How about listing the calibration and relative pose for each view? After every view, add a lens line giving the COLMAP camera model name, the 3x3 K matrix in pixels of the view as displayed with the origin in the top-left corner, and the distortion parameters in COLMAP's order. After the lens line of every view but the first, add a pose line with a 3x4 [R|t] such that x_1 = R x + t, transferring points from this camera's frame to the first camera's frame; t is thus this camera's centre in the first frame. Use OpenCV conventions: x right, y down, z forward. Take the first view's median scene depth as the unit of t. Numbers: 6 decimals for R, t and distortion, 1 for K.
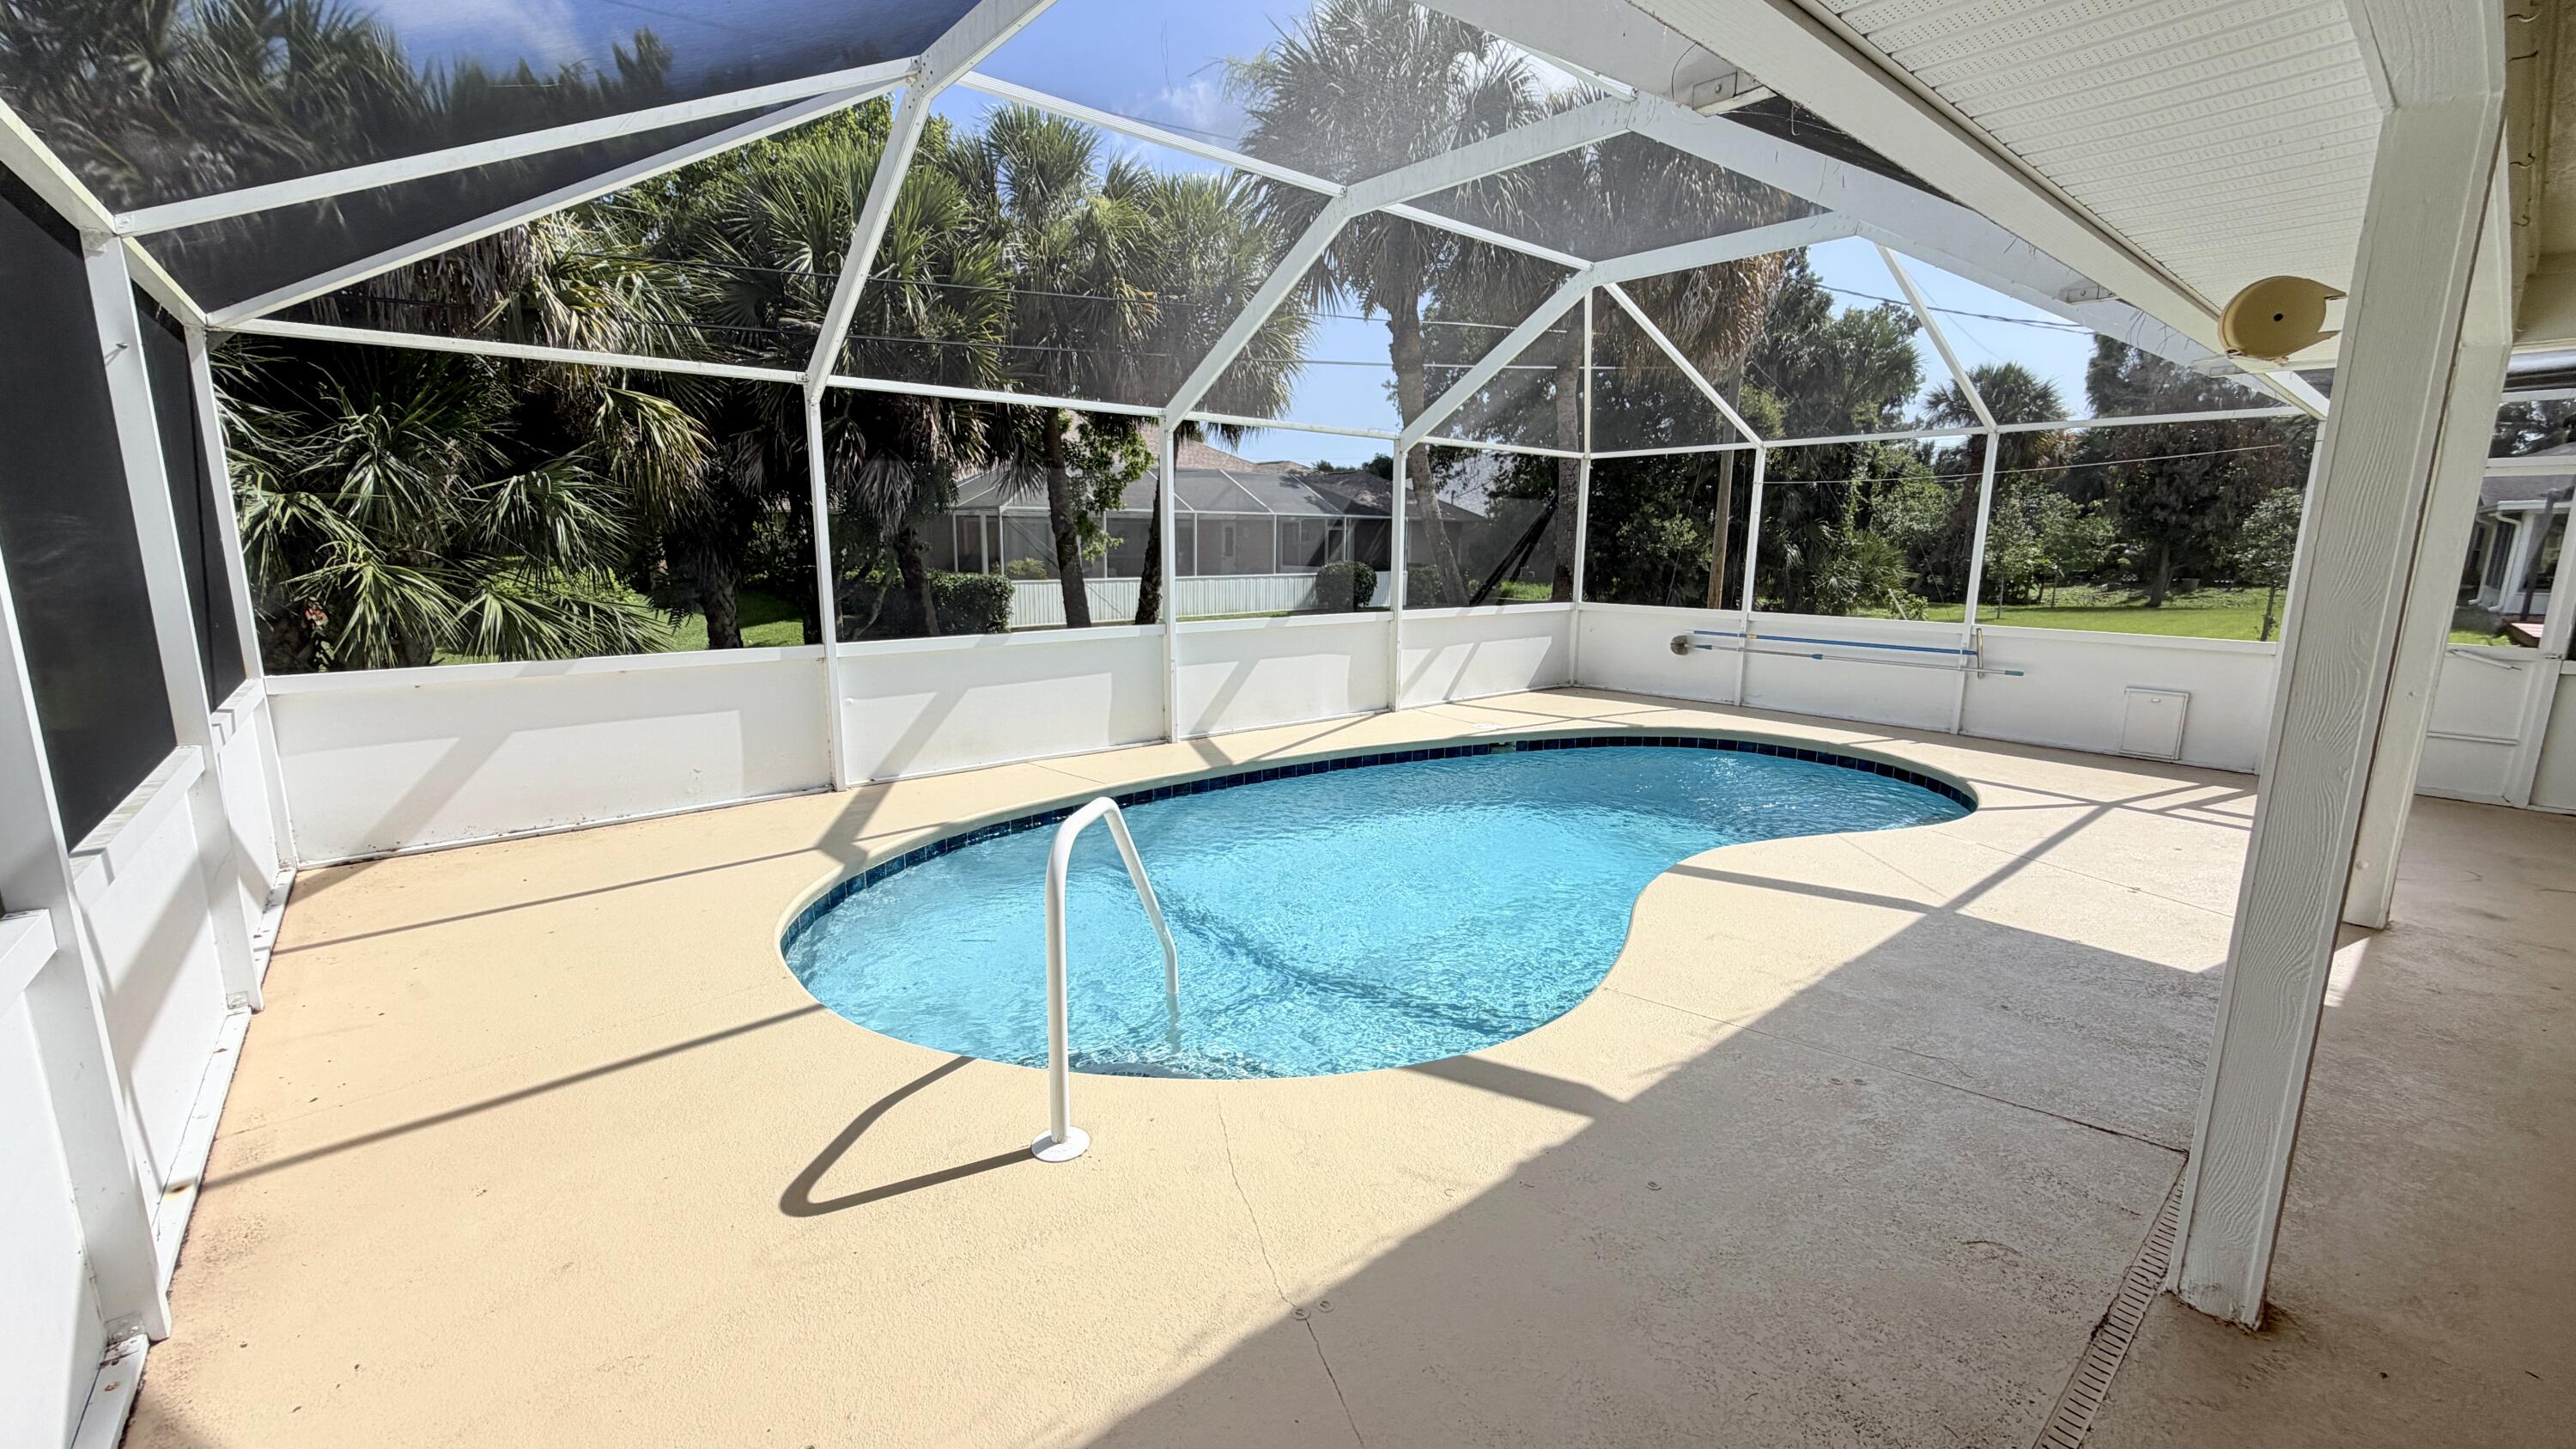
lens RADIAL K [[1026.0, 0, 1274.1], [0, 1026.0, 725.0], [0, 0, 1]] dist [-0.000828, -0.000054]
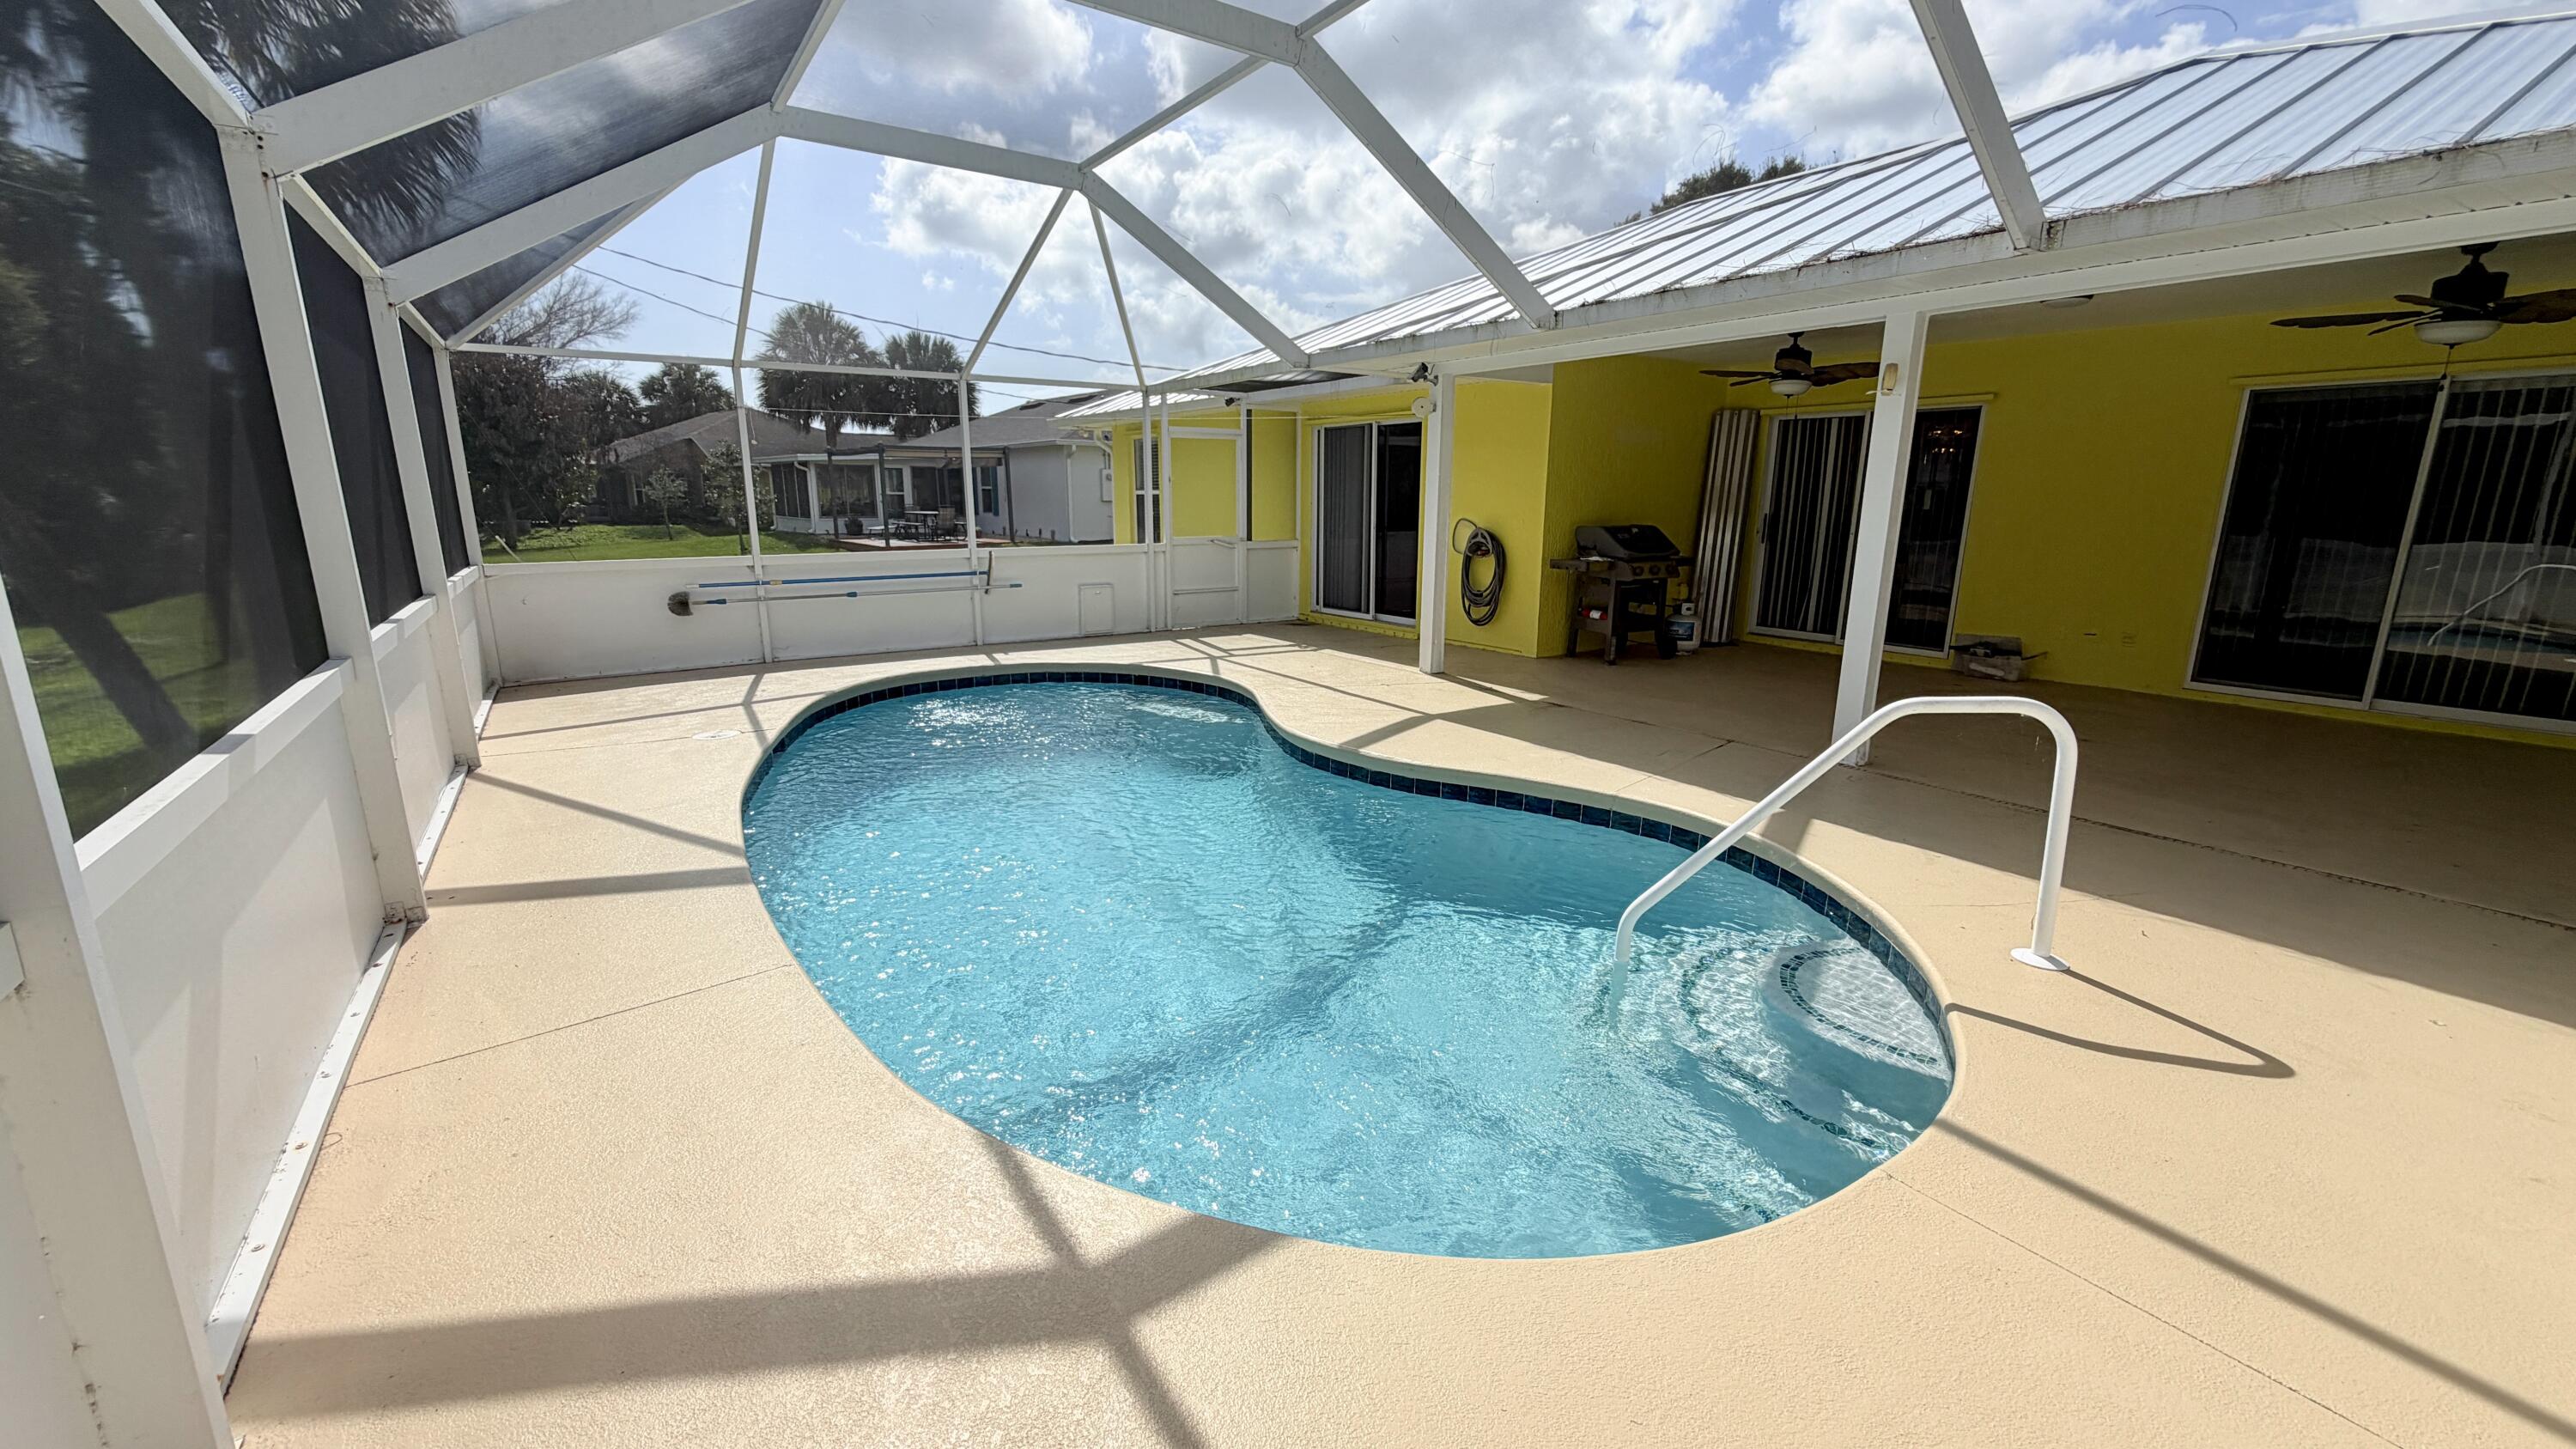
lens RADIAL K [[1026.0, 0, 1274.1], [0, 1026.0, 725.0], [0, 0, 1]] dist [-0.000828, -0.000054]
pose [[0.097193, -0.225844, 0.969303, -0.454017], [0.175293, 0.962573, 0.206700, -0.086711], [-0.979707, 0.149823, 0.133144, 0.540875]]
